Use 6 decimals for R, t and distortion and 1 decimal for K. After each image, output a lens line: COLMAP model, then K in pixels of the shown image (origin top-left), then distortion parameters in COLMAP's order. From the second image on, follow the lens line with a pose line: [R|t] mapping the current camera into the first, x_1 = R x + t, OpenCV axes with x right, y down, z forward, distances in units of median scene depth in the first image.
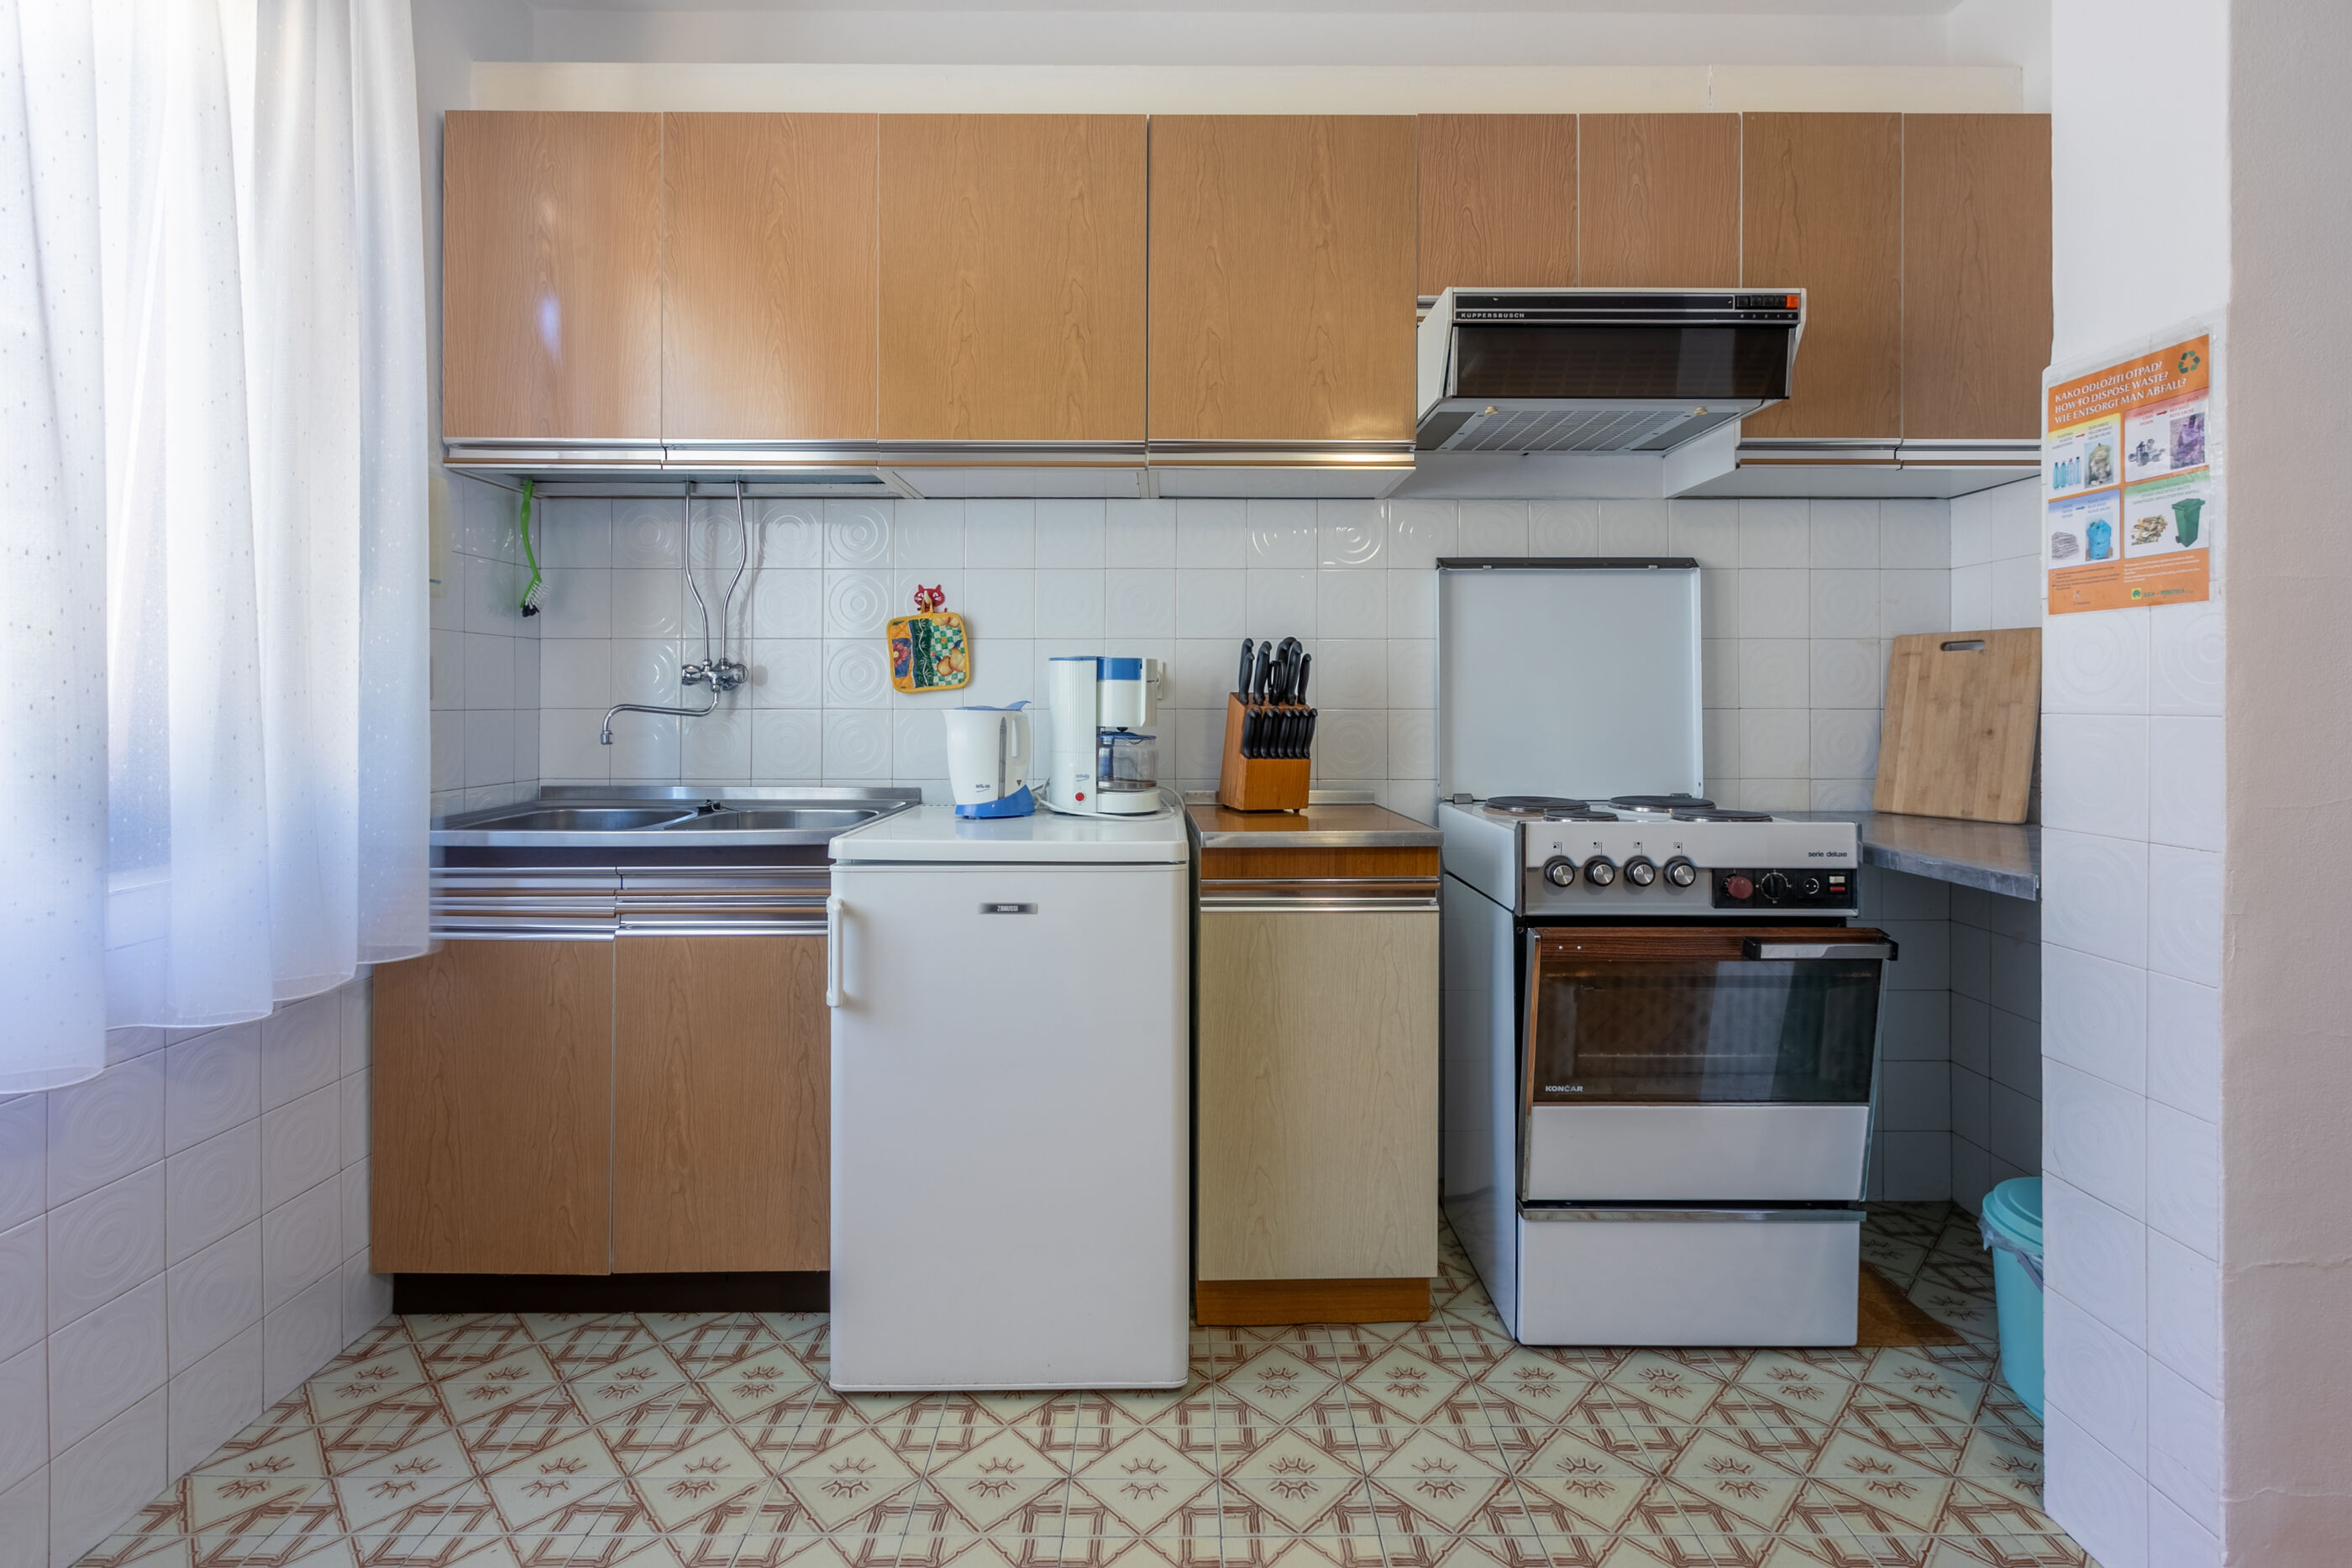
lens RADIAL K [[1071.7, 0, 1168.4], [0, 1071.7, 694.6], [0, 0, 1]] dist [0.001183, -0.000087]
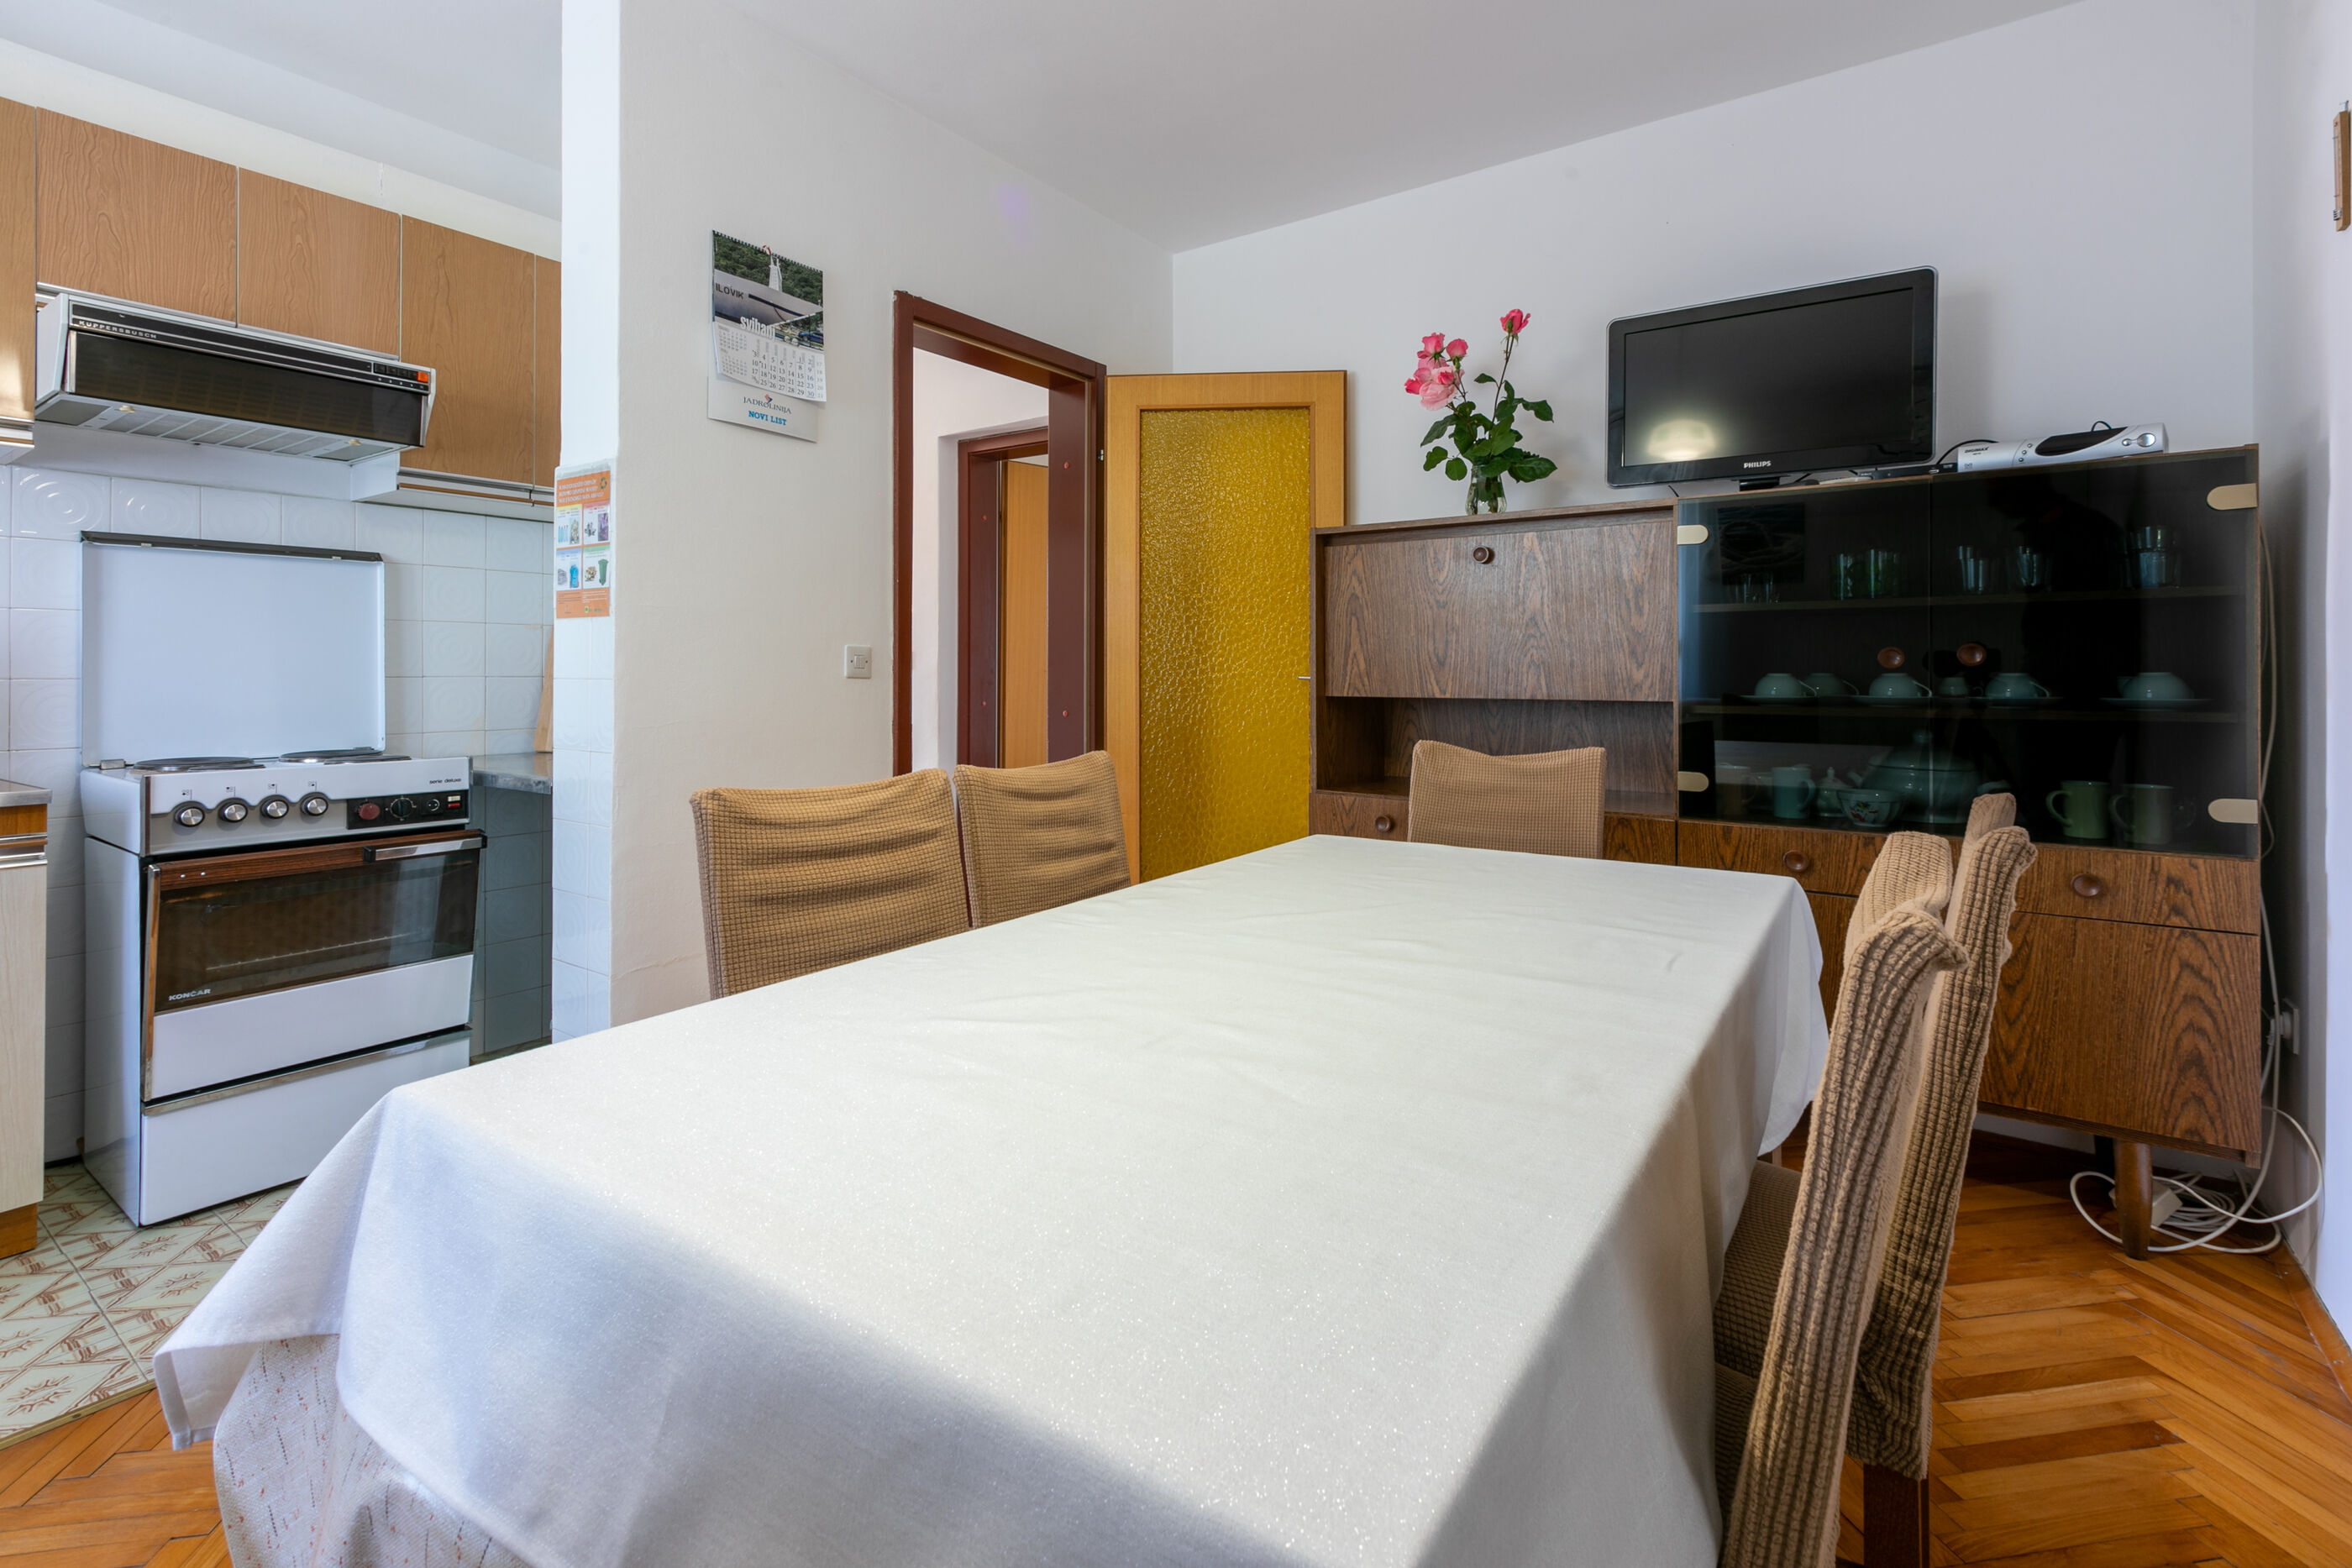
lens RADIAL K [[1069.5, 0, 1181.1], [0, 1069.5, 666.0], [0, 0, 1]] dist [-0.000110, -0.000505]
pose [[0.575930, 0.002936, 0.817494, 0.028000], [-0.004826, 0.999988, -0.000191, -0.004613], [-0.817485, -0.003835, 0.575937, -0.565695]]
